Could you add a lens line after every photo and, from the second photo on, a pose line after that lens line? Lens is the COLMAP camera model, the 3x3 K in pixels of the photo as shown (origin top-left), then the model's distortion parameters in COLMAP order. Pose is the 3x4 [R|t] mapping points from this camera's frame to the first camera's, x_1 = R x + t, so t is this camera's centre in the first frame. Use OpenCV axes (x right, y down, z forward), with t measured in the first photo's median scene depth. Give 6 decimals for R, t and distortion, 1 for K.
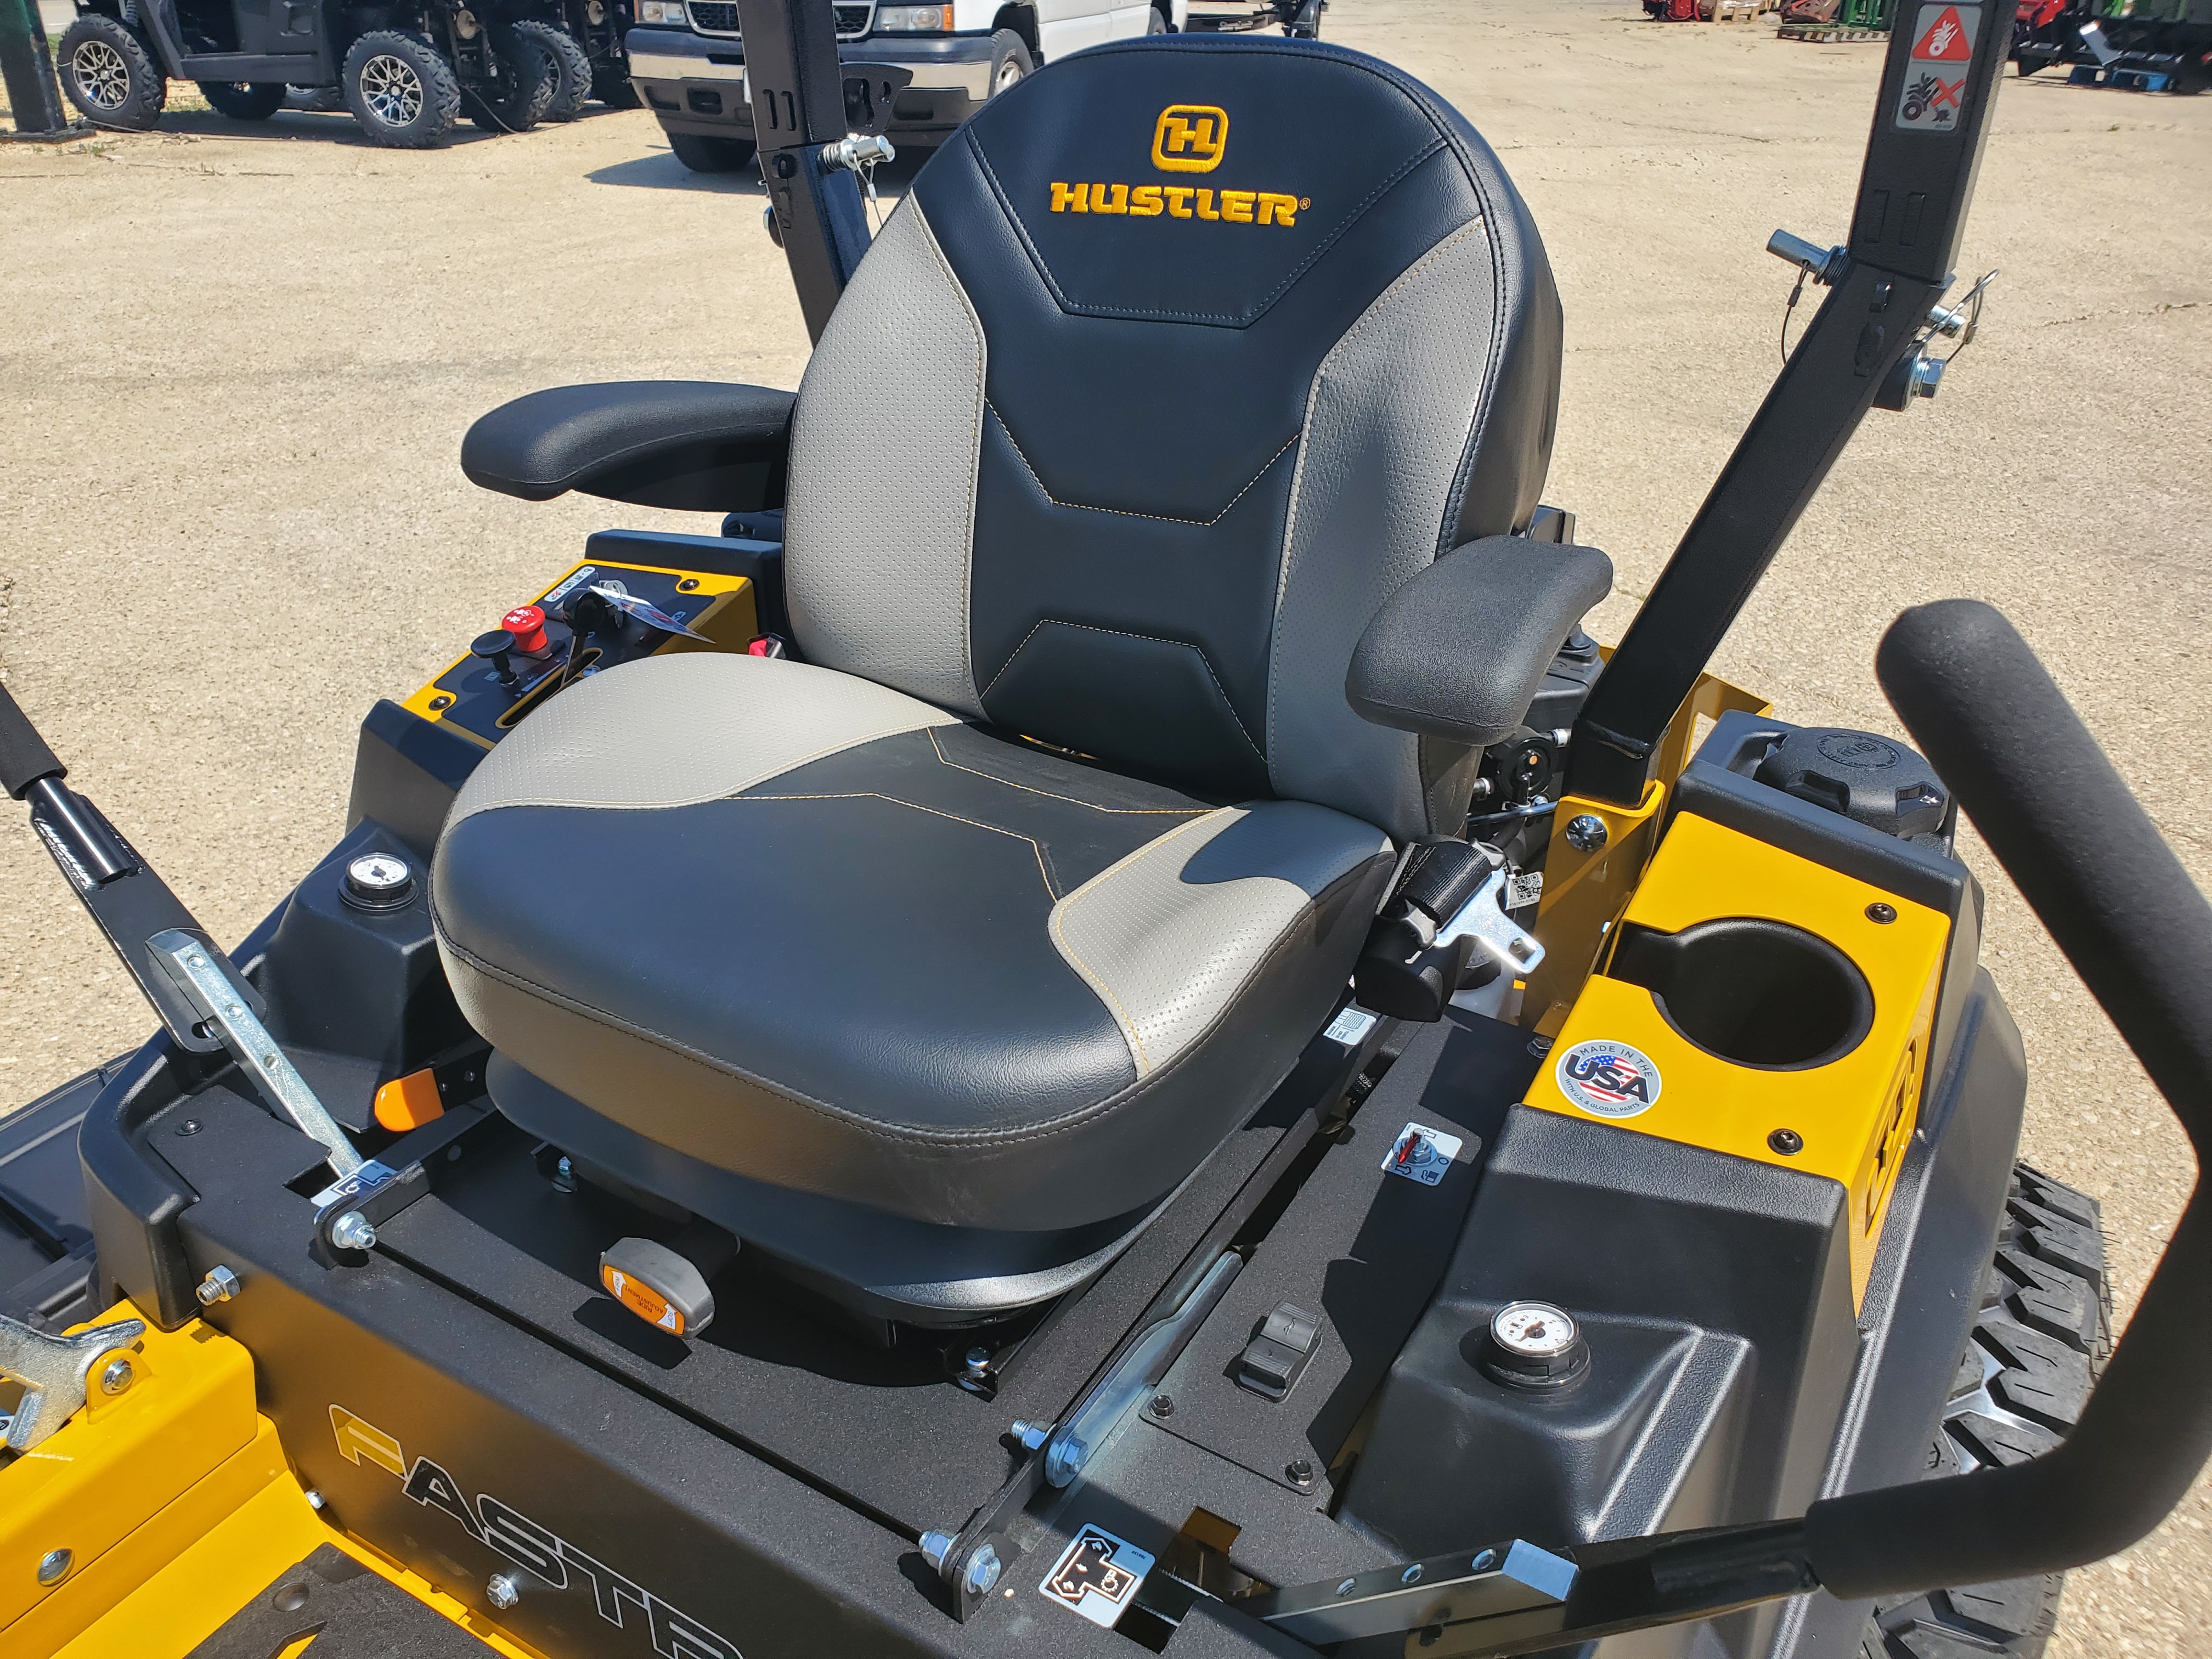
lens RADIAL K [[1710.9, 0, 1082.2], [0, 1710.9, 833.8], [0, 0, 1]] dist [0.021083, -0.009775]
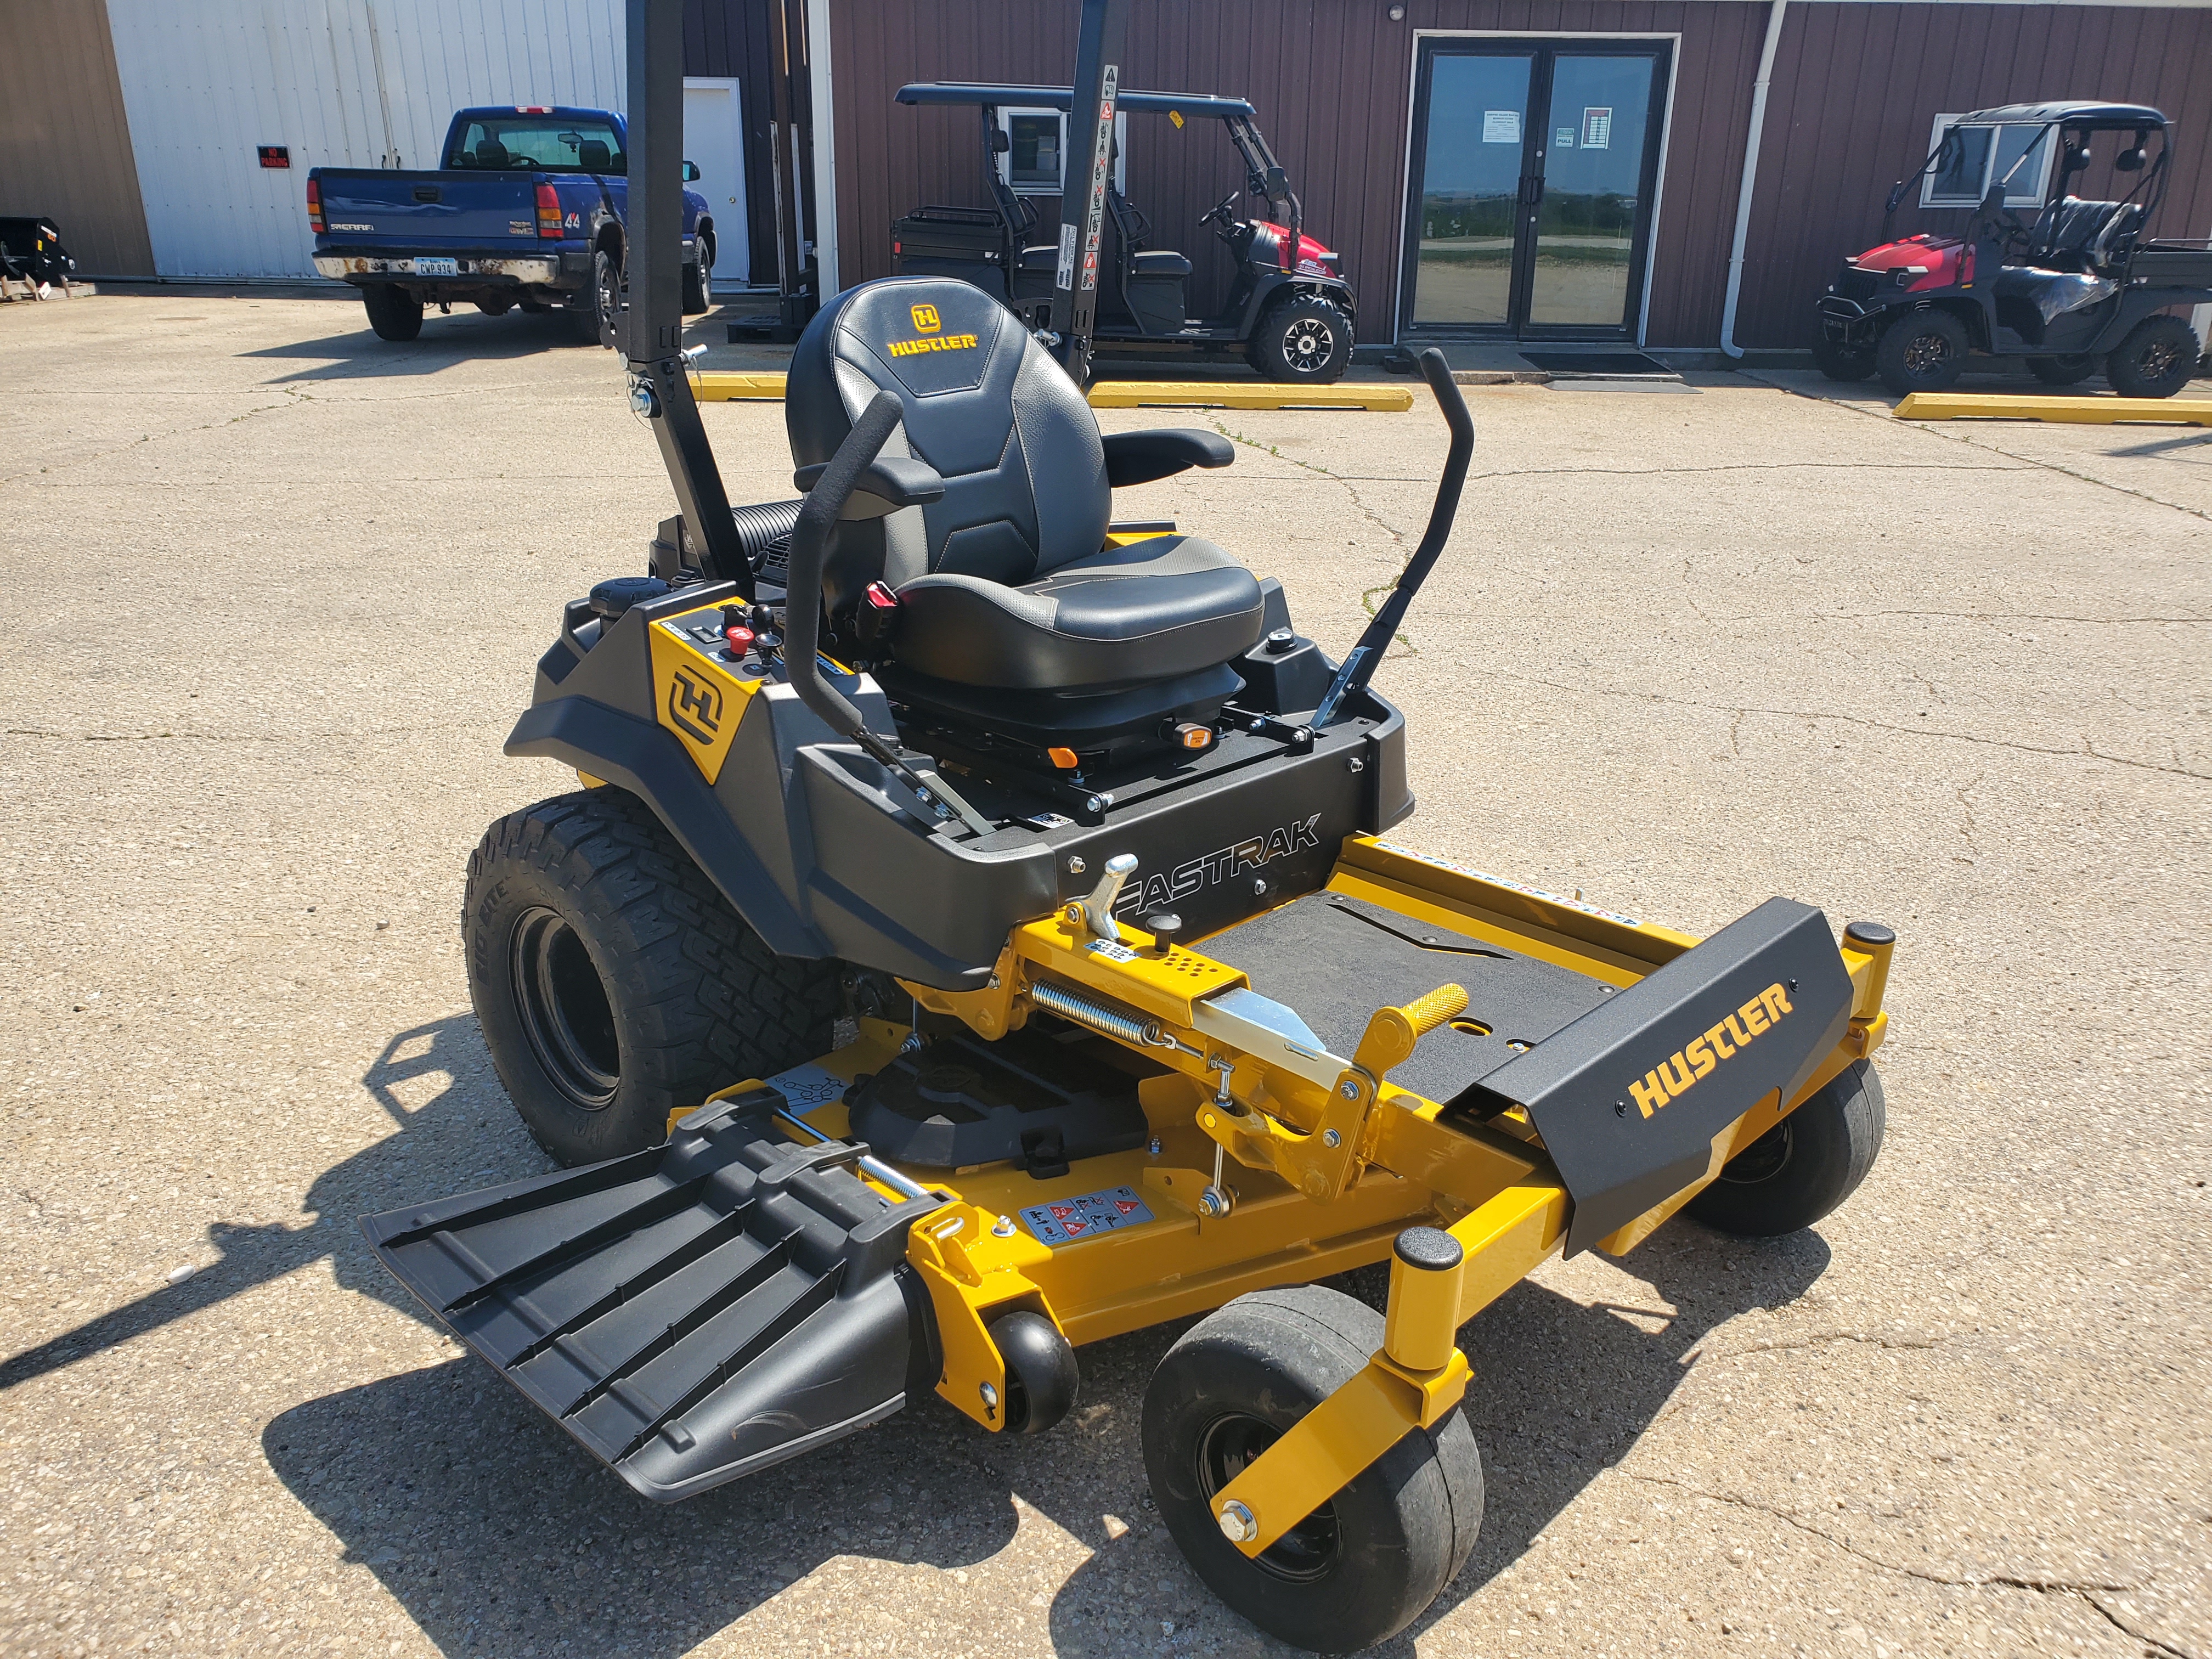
lens RADIAL K [[1732.8, 0, 1106.0], [0, 1732.8, 829.5], [0, 0, 1]] dist [0.013047, 0.012949]
pose [[0.199914, -0.348828, 0.915617, -2.256122], [0.449510, 0.862988, 0.230633, -0.229476], [-0.870618, 0.365472, 0.329325, 0.242676]]
